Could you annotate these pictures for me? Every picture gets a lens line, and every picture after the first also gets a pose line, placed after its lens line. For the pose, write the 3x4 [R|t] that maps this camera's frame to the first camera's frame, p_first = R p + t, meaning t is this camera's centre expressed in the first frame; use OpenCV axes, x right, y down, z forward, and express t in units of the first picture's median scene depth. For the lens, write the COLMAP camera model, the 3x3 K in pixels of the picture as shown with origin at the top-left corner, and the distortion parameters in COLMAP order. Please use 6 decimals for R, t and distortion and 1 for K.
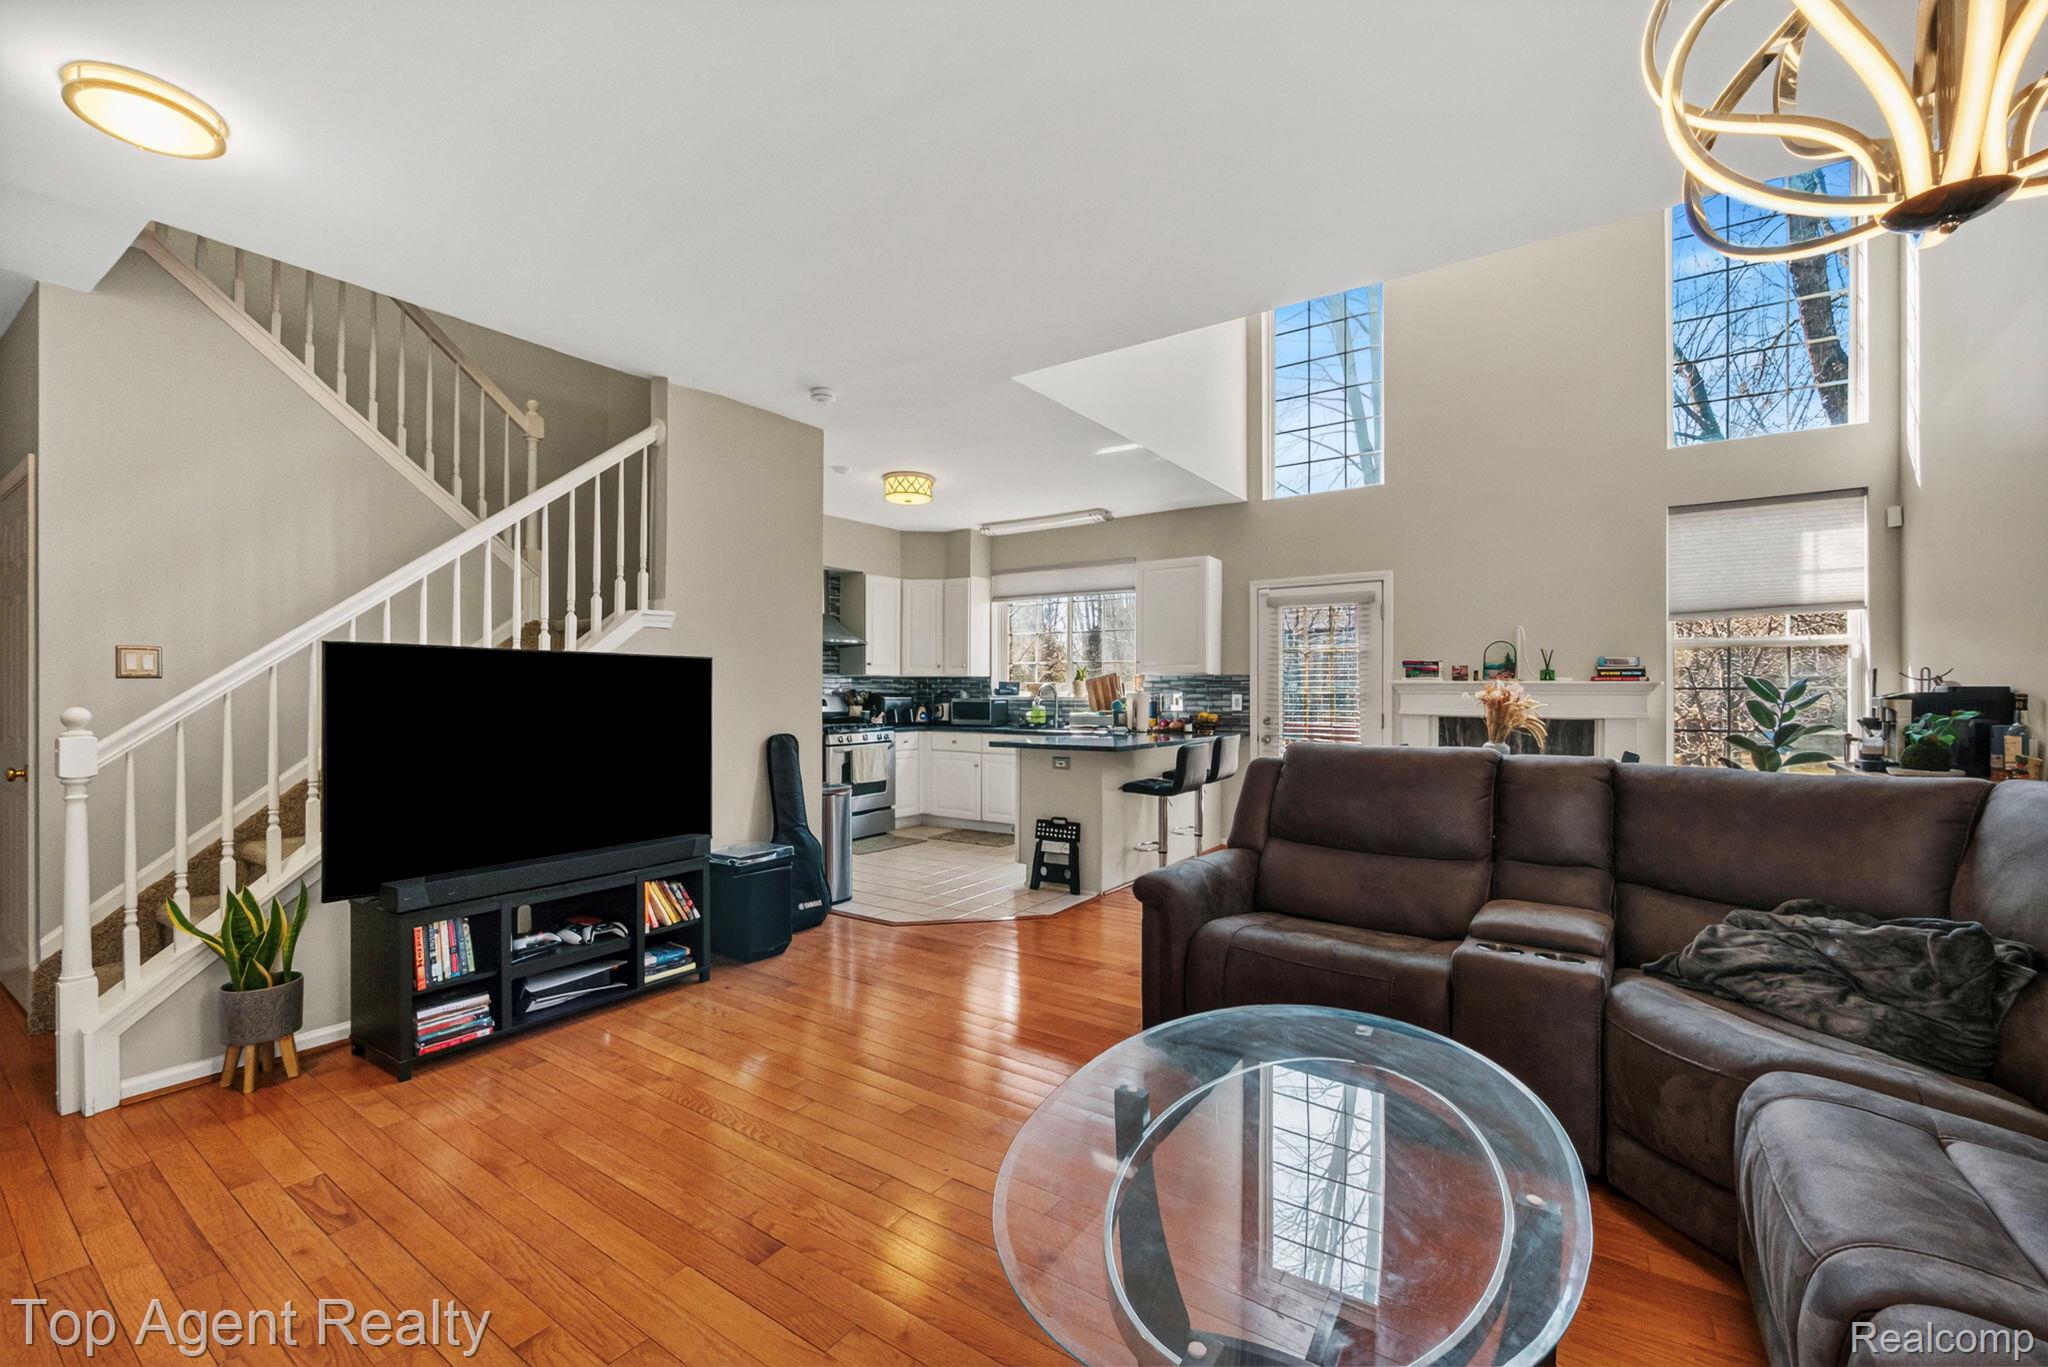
lens RADIAL K [[865.1, 0, 1015.0], [0, 865.1, 685.9], [0, 0, 1]] dist [-0.002290, -0.000034]
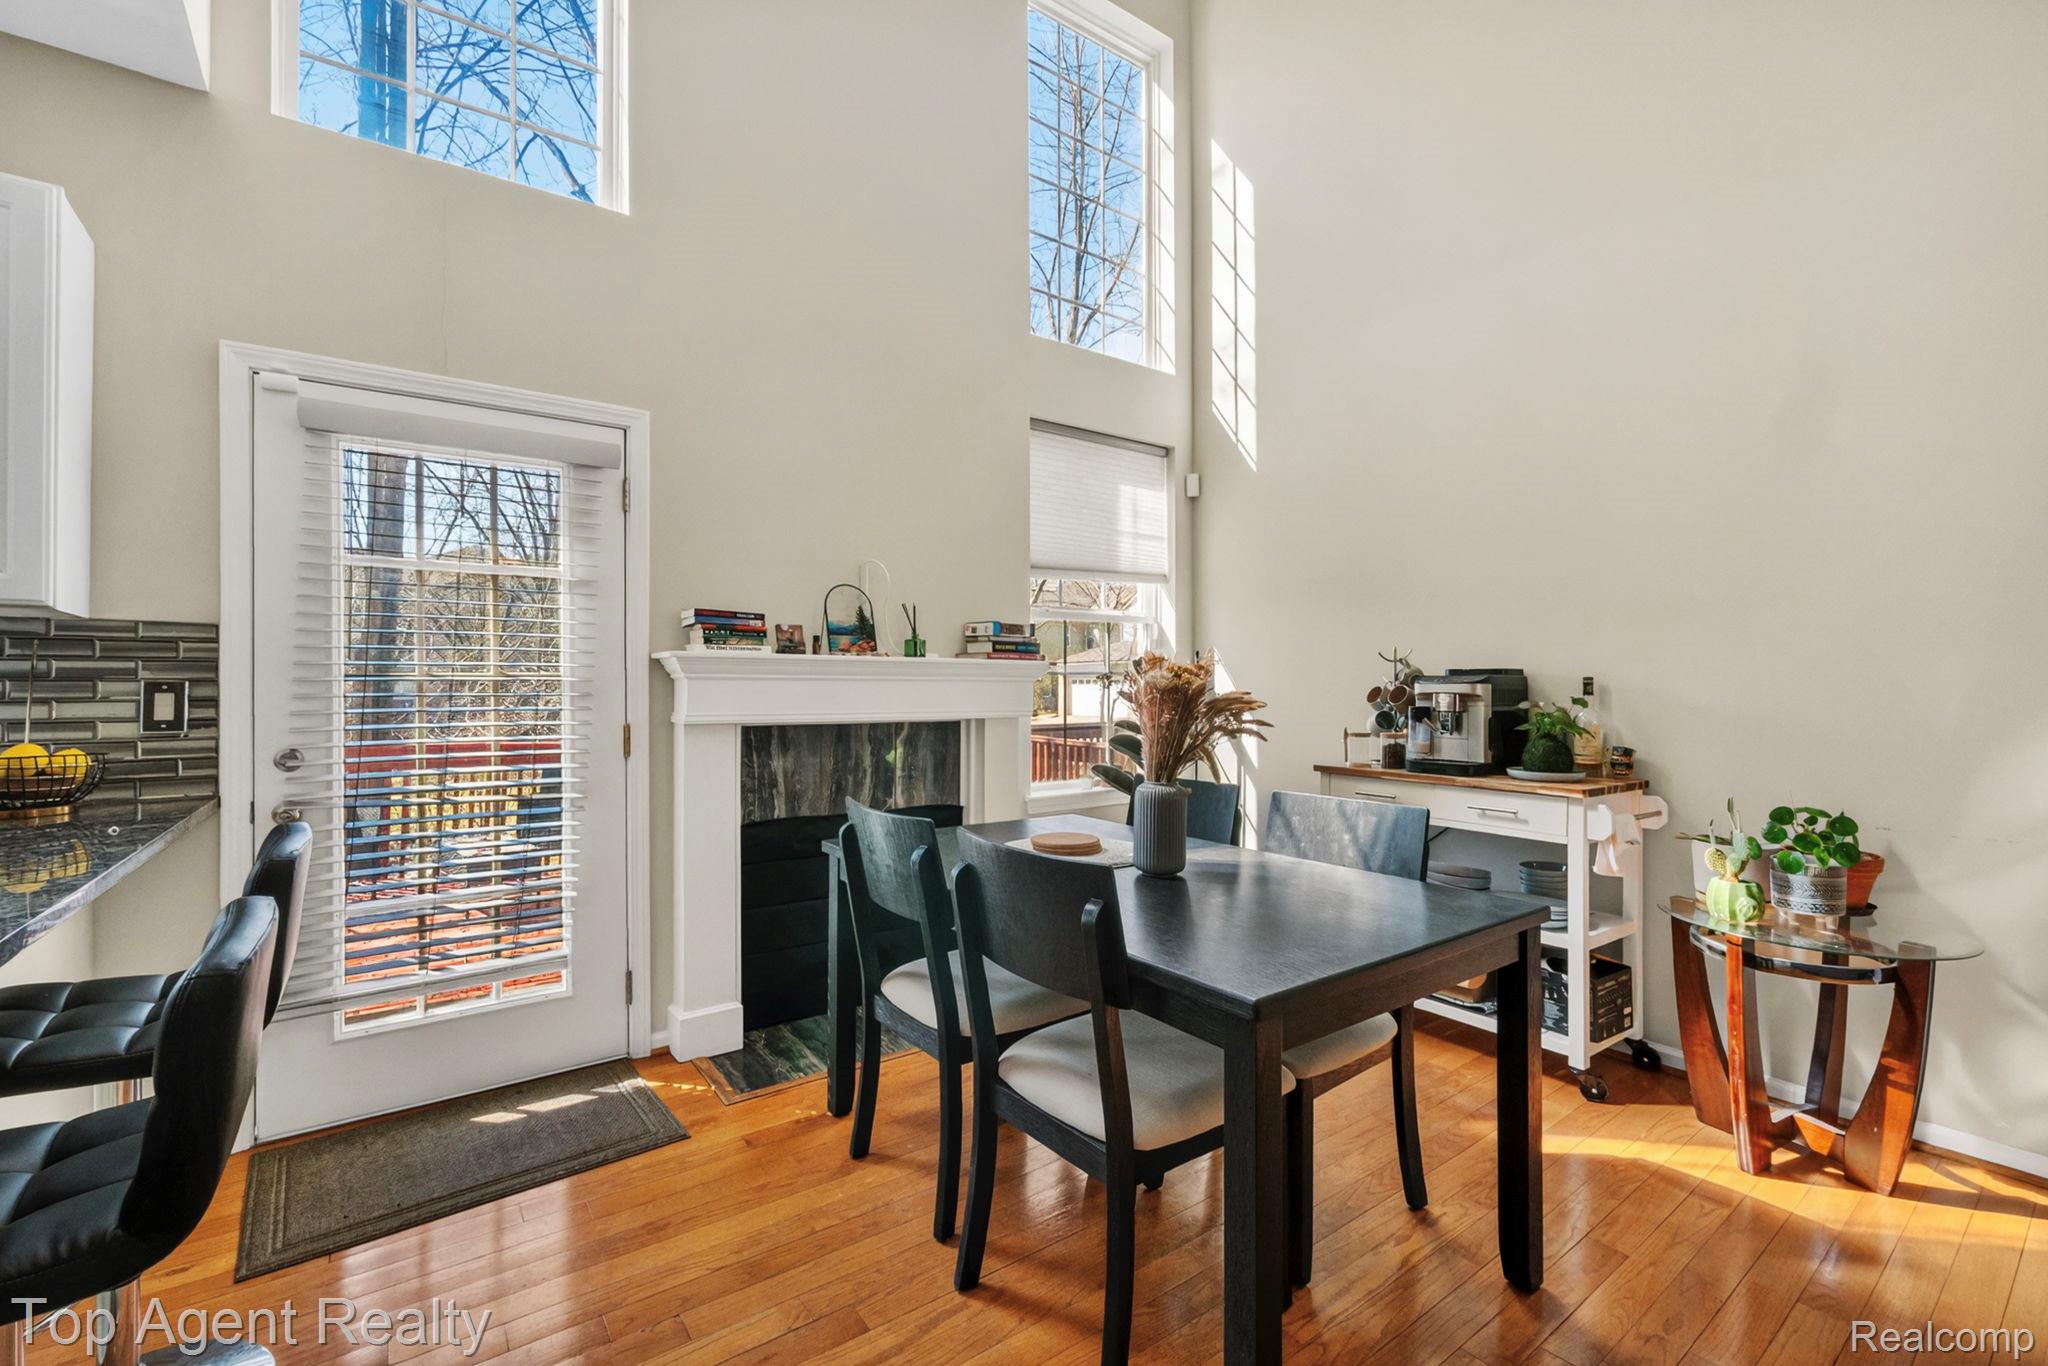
lens RADIAL K [[871.3, 0, 1014.7], [0, 871.3, 679.5], [0, 0, 1]] dist [-0.001273, -0.000431]
pose [[0.339755, 0.002937, 0.940510, 0.063519], [-0.005324, 0.999985, -0.001199, 0.007579], [-0.940499, -0.004600, 0.339765, 0.603179]]
